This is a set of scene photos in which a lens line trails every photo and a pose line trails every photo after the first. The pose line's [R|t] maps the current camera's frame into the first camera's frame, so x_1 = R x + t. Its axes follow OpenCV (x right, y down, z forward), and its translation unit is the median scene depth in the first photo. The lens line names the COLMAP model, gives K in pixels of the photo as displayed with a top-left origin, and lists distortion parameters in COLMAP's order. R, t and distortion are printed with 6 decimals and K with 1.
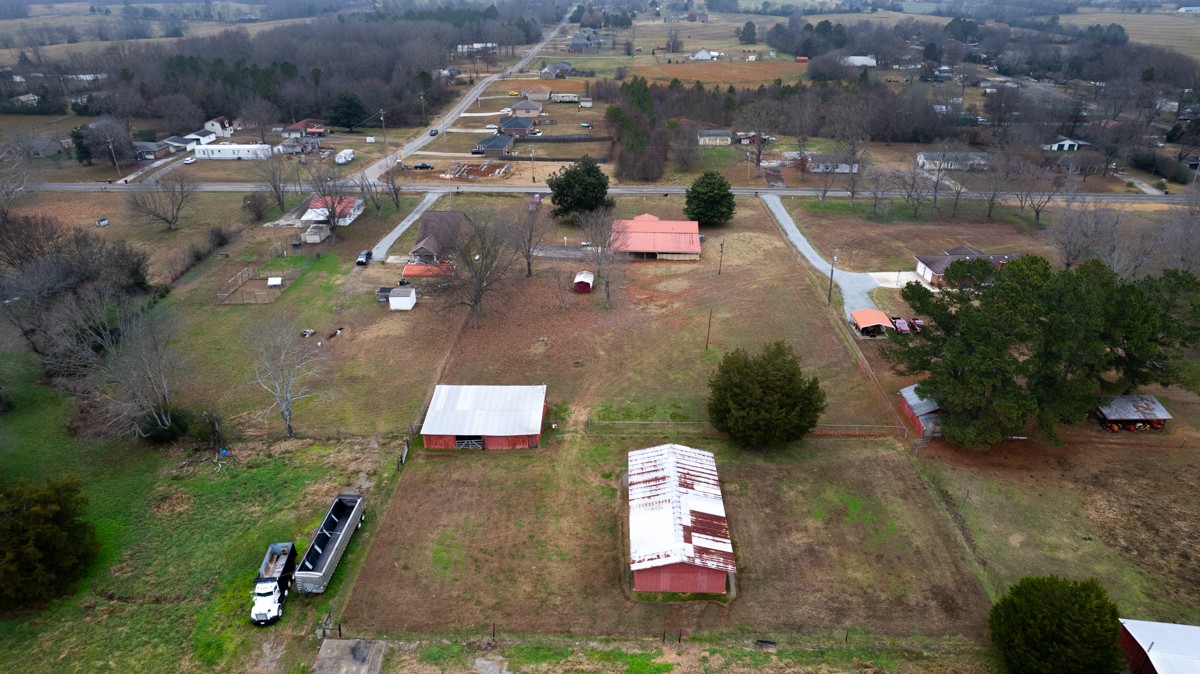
lens RADIAL K [[764.4, 0, 603.4], [0, 764.4, 336.7], [0, 0, 1]] dist [-0.074269, 0.063720]
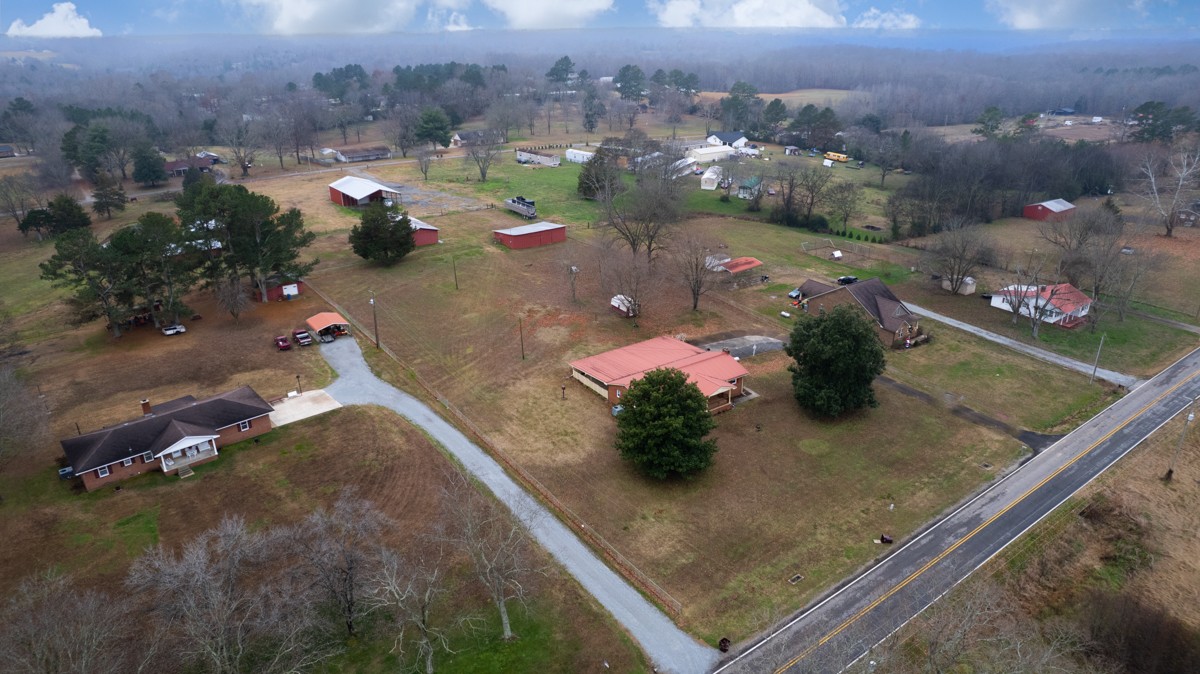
lens RADIAL K [[764.4, 0, 603.4], [0, 764.4, 336.7], [0, 0, 1]] dist [-0.074269, 0.063720]
pose [[-0.786008, 0.244349, -0.567878, 0.552726], [-0.264879, 0.696881, 0.666480, -0.676637], [0.558597, 0.674278, -0.483031, 1.459897]]
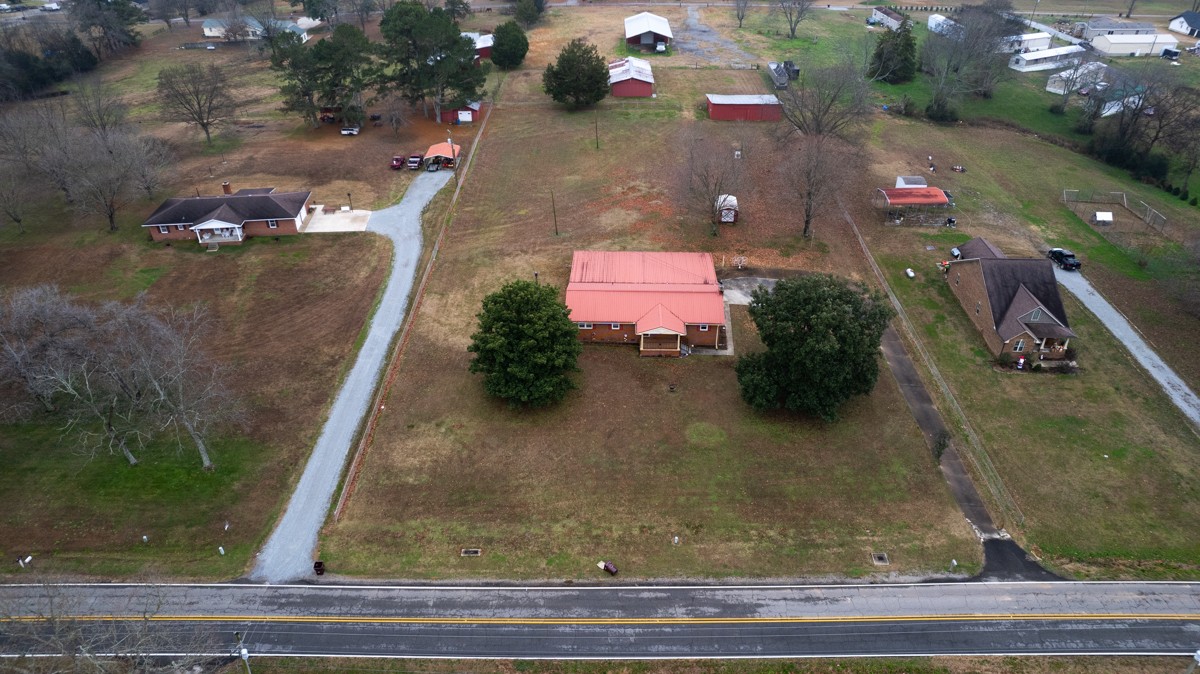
lens RADIAL K [[764.4, 0, 603.4], [0, 764.4, 336.7], [0, 0, 1]] dist [-0.074269, 0.063720]
pose [[-0.999663, 0.019247, -0.017398, 0.124199], [-0.005294, 0.505143, 0.863019, -0.707454], [0.025400, 0.862821, -0.504871, 1.514699]]
